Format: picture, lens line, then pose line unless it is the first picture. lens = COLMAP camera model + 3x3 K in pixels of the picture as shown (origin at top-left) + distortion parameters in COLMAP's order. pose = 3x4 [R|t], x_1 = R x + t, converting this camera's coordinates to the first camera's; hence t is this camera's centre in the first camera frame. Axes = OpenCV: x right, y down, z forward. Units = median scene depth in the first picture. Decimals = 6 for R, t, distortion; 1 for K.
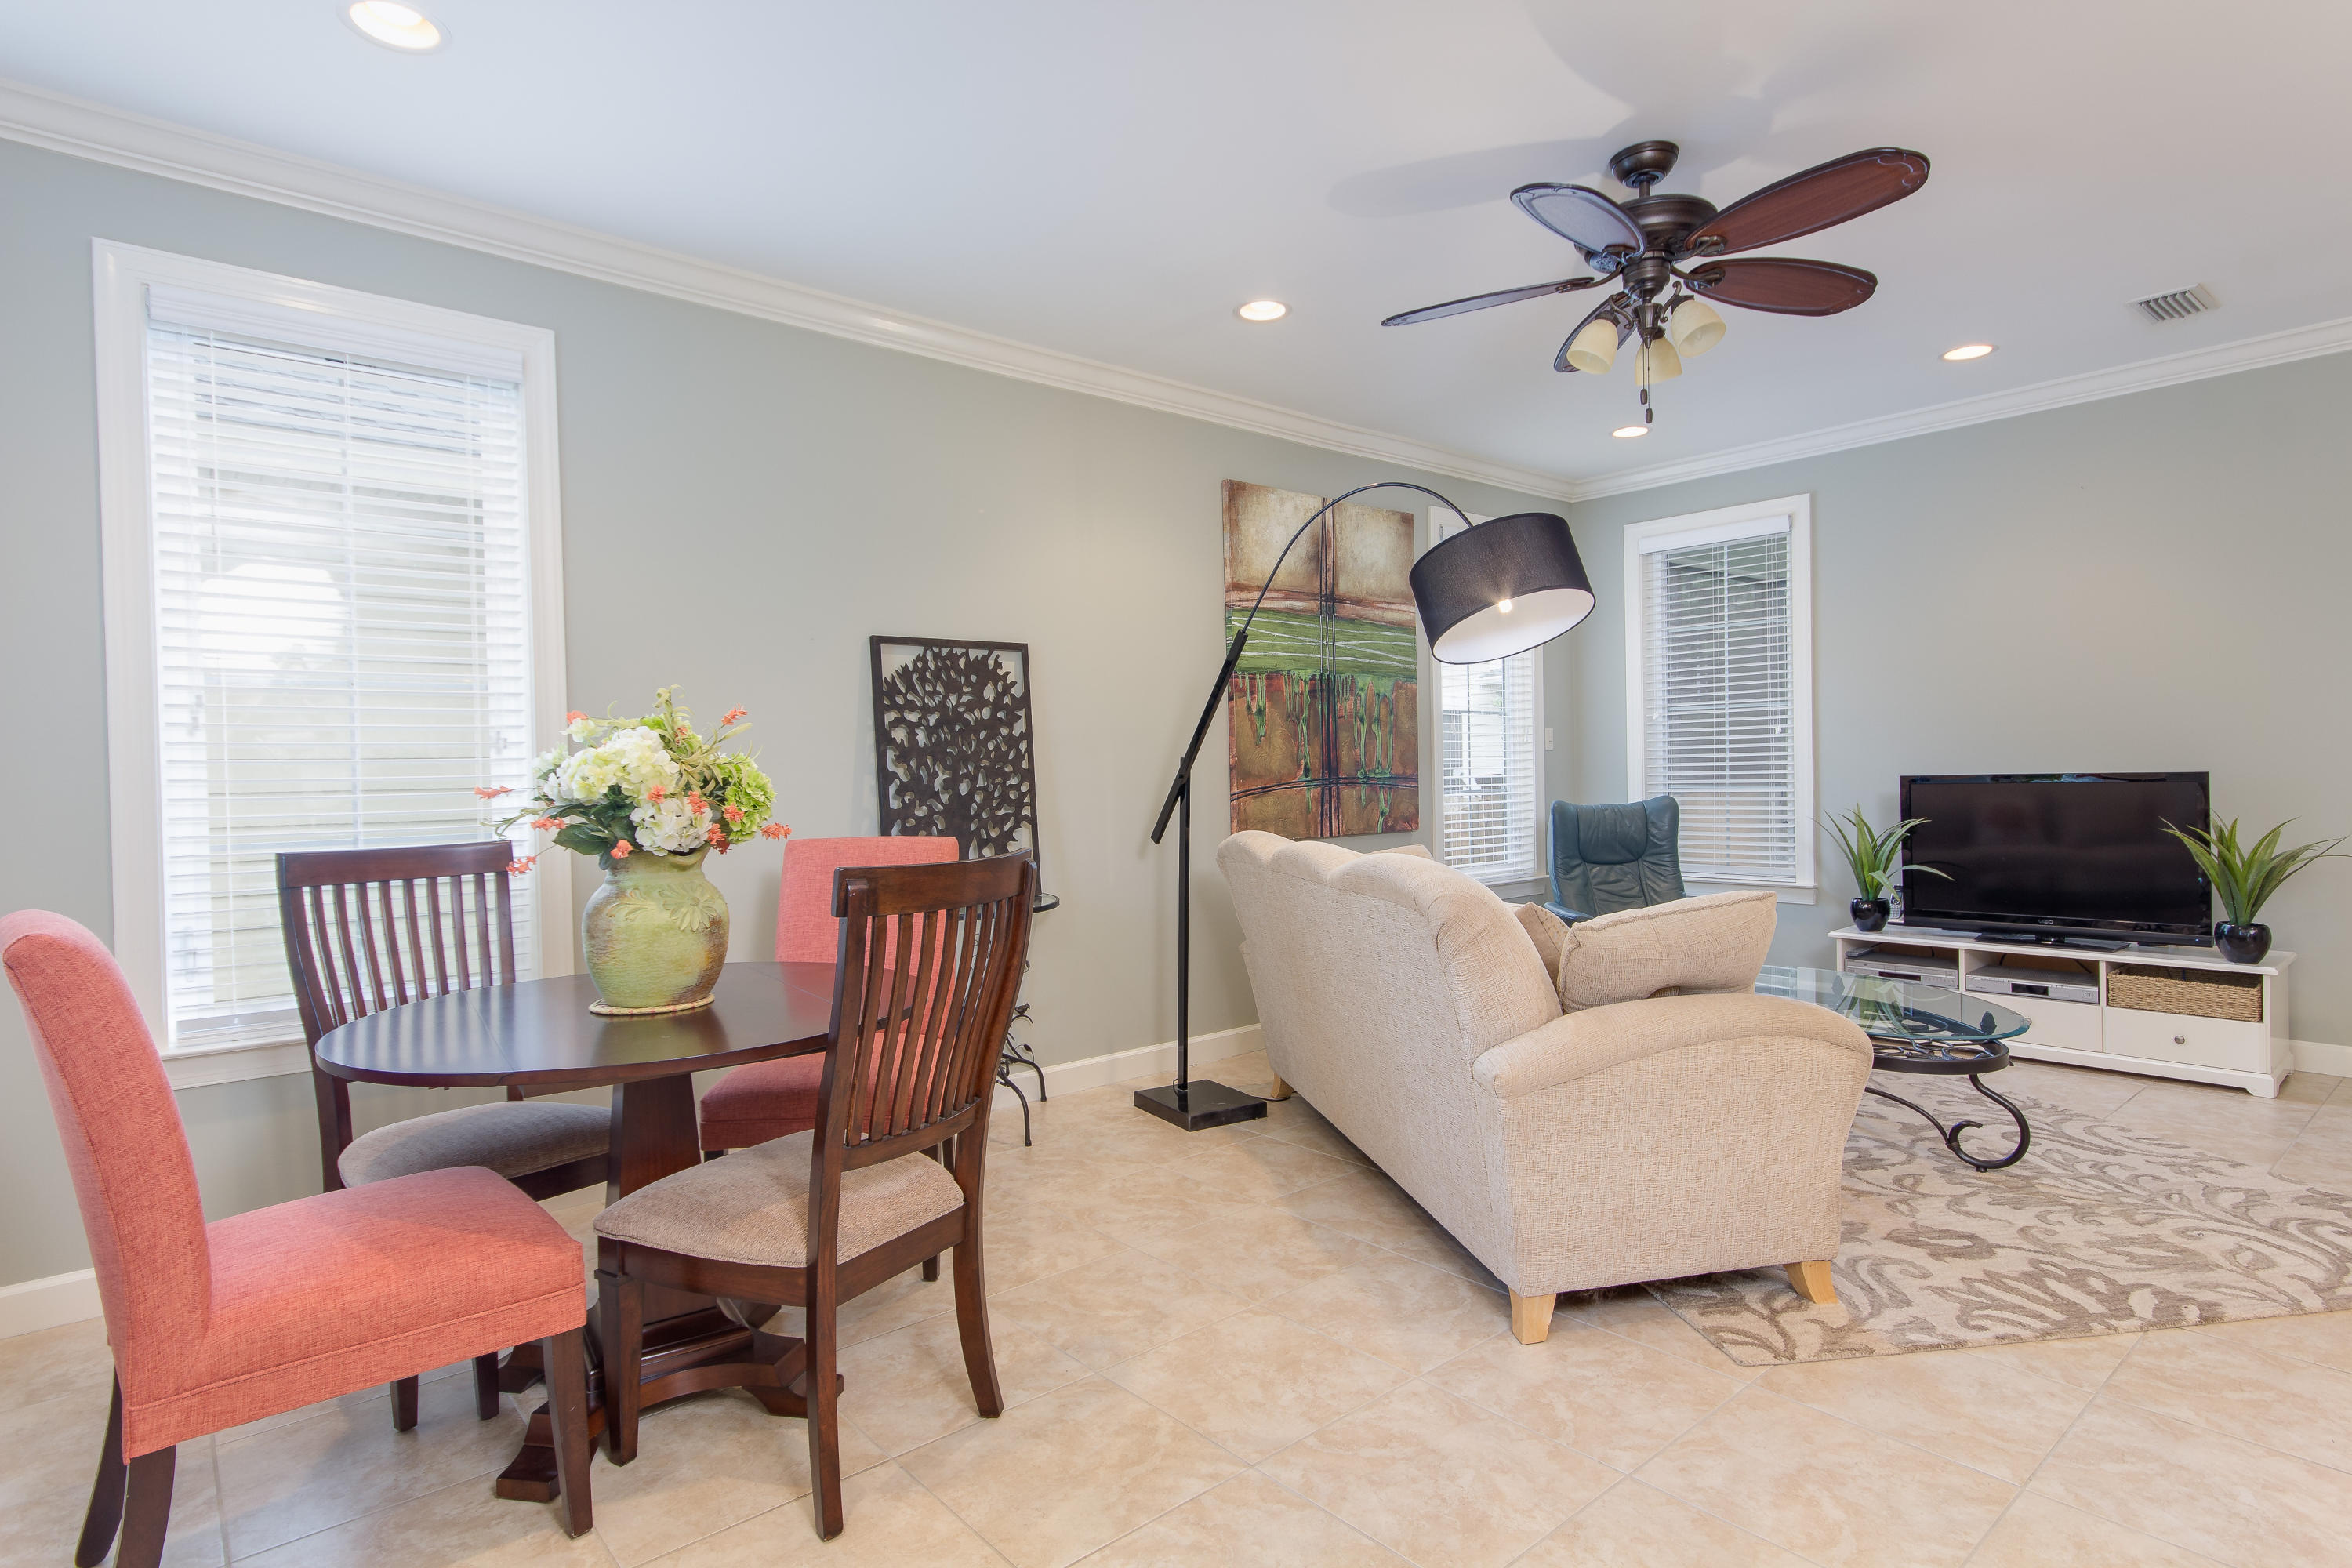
lens RADIAL K [[1201.1, 0, 1174.4], [0, 1201.1, 776.1], [0, 0, 1]] dist [0.000388, 0.001800]
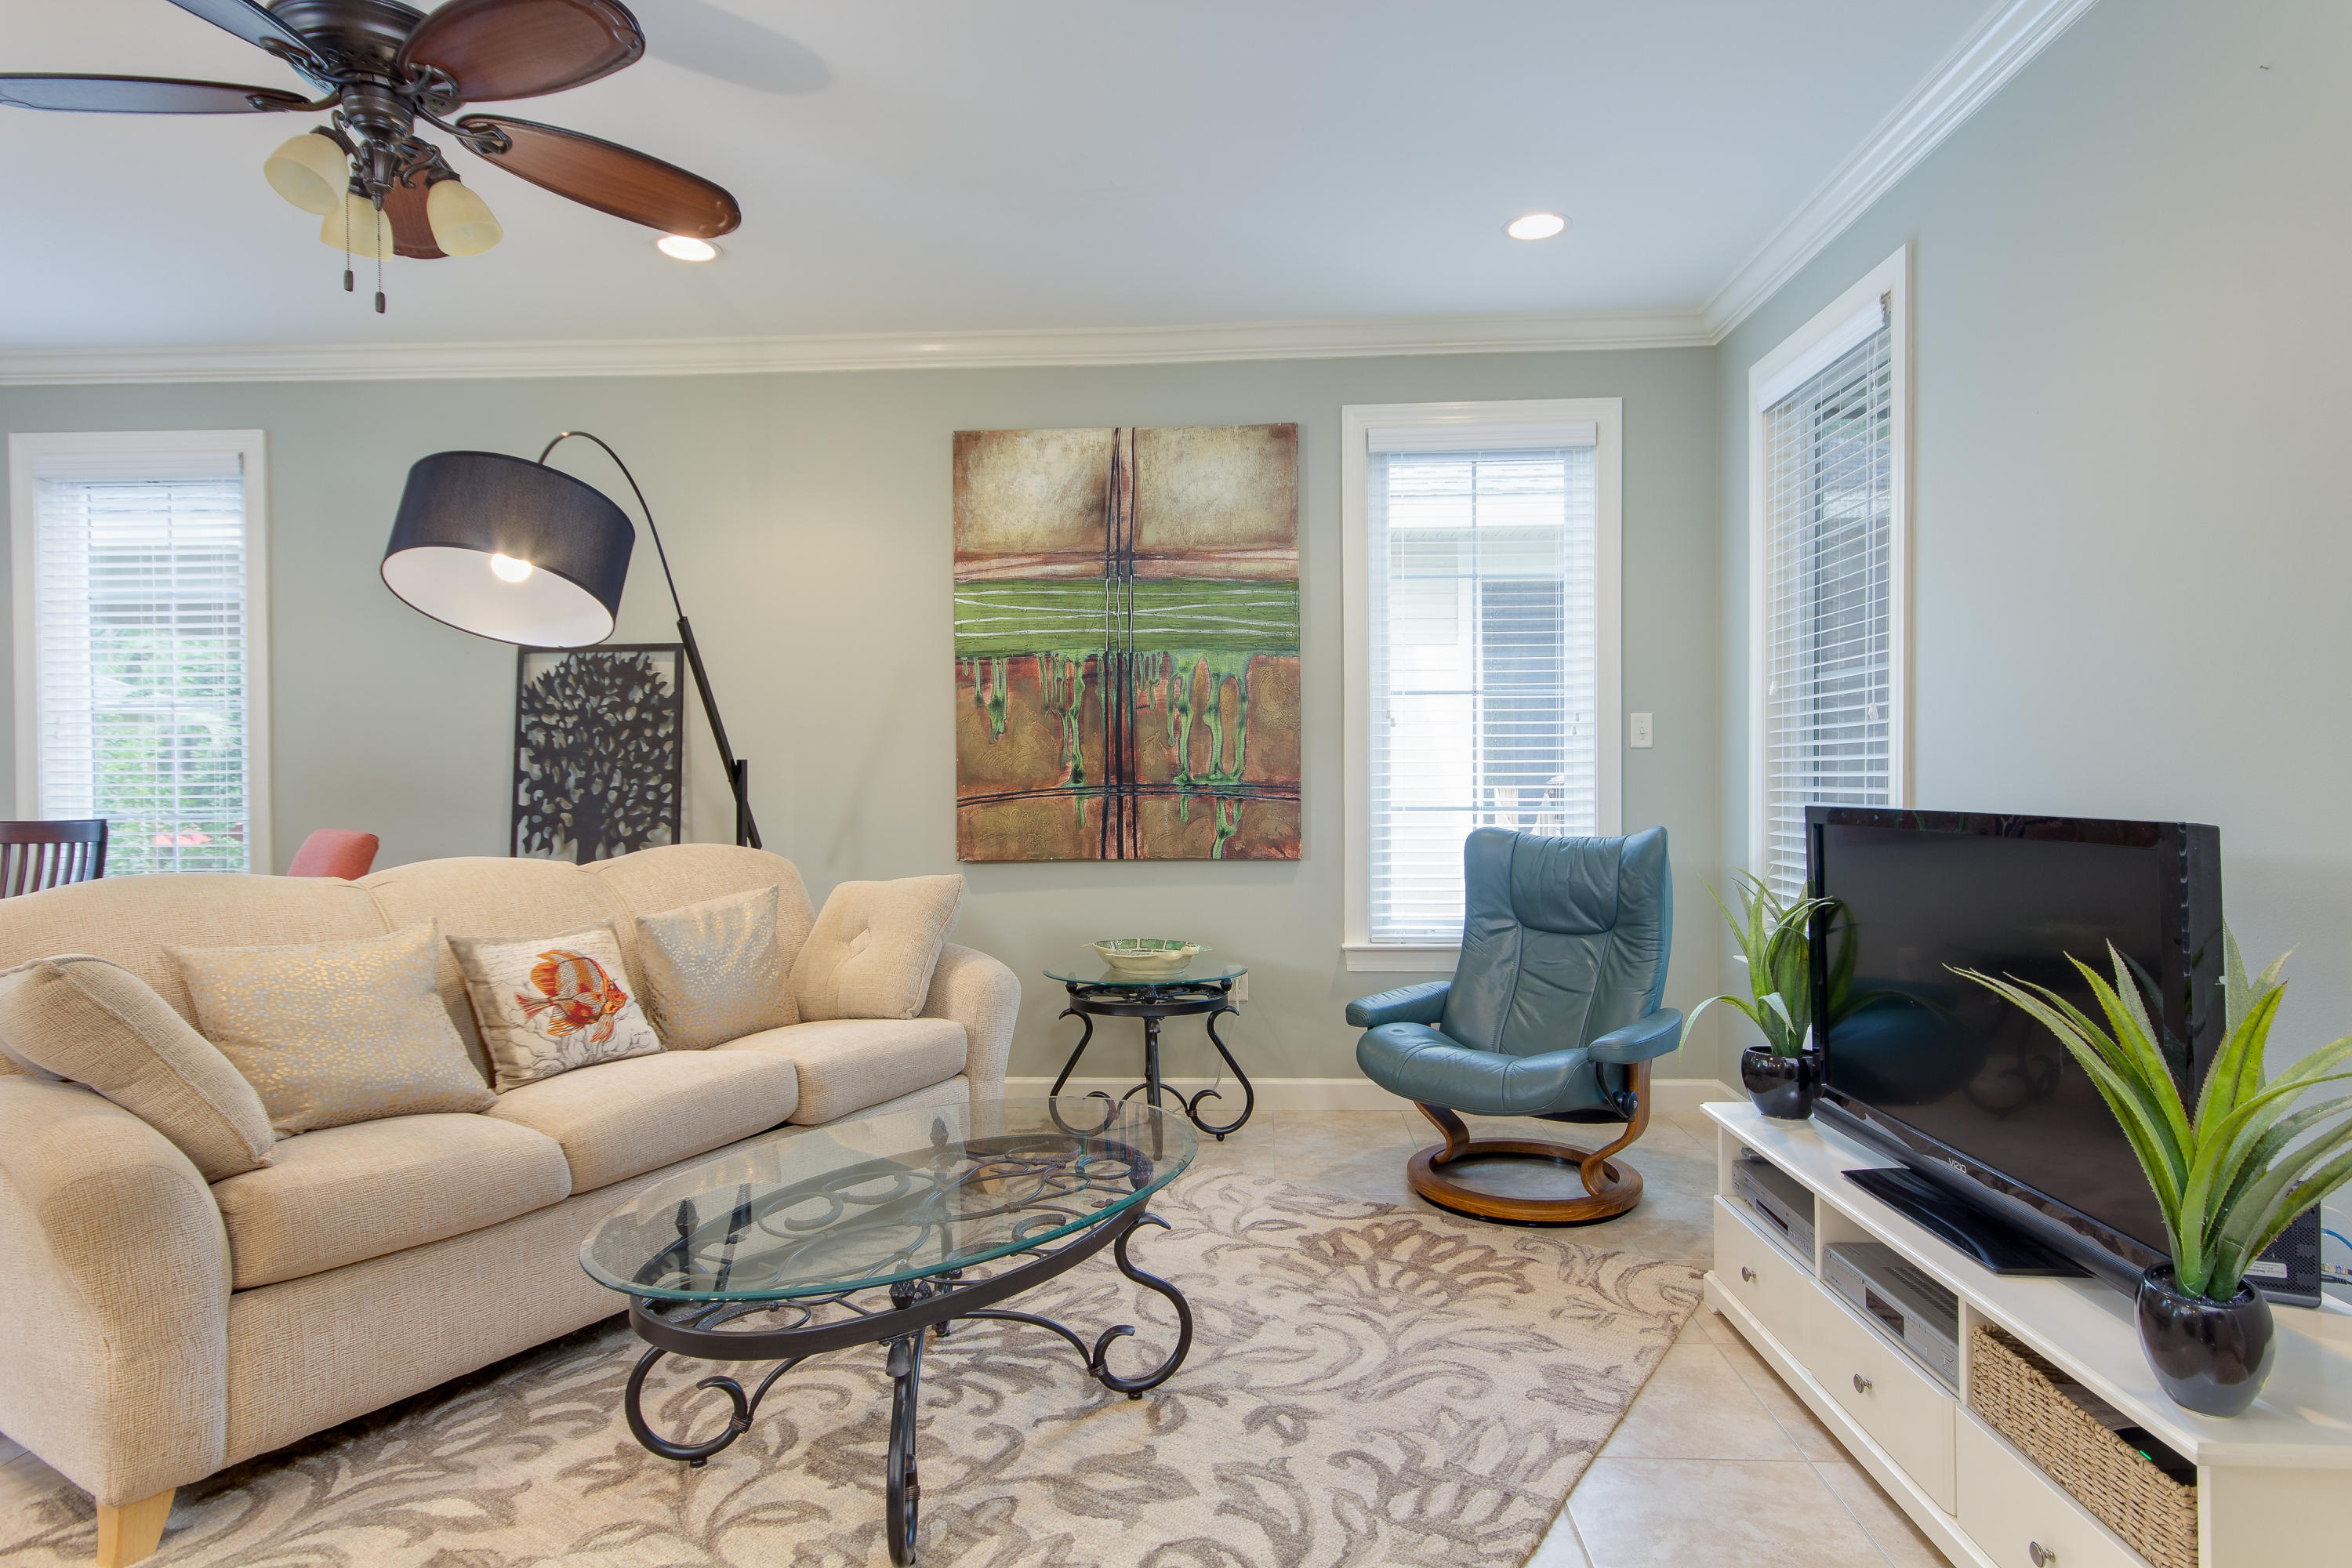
lens RADIAL K [[1201.1, 0, 1186.7], [0, 1201.1, 788.4], [0, 0, 1]] dist [0.000388, 0.001800]
pose [[0.731828, 0.022689, -0.681112, 0.868531], [-0.011883, 0.999719, 0.020535, -0.015960], [0.681386, -0.006934, 0.731891, 0.566685]]
